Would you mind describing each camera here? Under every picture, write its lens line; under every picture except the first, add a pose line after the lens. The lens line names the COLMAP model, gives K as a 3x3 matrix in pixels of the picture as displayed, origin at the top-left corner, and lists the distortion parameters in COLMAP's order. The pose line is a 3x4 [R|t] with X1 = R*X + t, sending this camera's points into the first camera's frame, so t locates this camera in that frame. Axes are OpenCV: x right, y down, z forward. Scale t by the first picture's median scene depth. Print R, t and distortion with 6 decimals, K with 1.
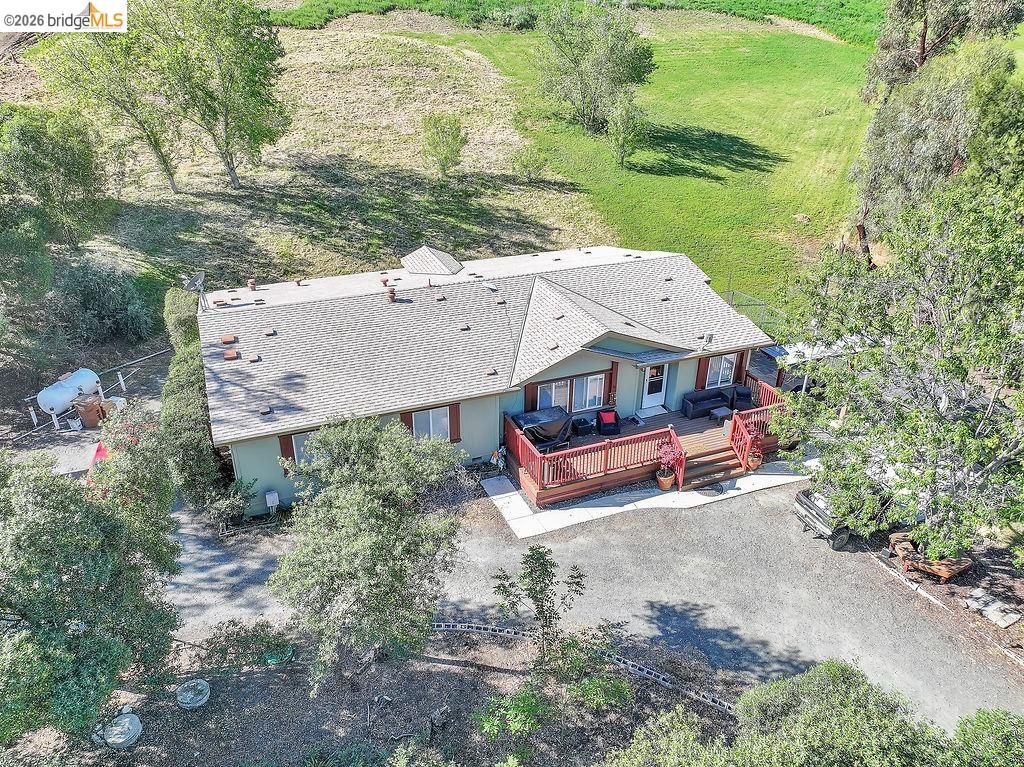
lens RADIAL K [[730.1, 0, 512.8], [0, 730.1, 387.8], [0, 0, 1]] dist [-0.001343, 0.004322]
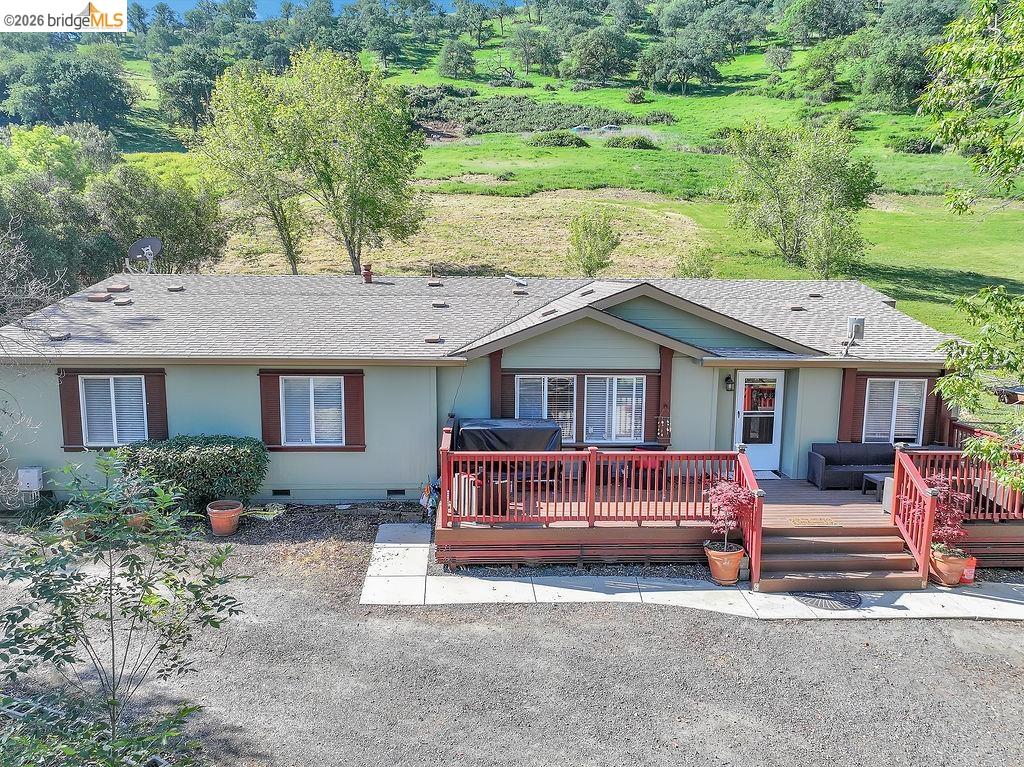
lens RADIAL K [[730.1, 0, 511.2], [0, 730.1, 384.6], [0, 0, 1]] dist [-0.001343, 0.004322]
pose [[0.936590, 0.047860, -0.347143, 0.150819], [-0.160320, 0.939400, -0.303028, 0.115870], [0.311603, 0.339466, 0.887505, 0.320363]]
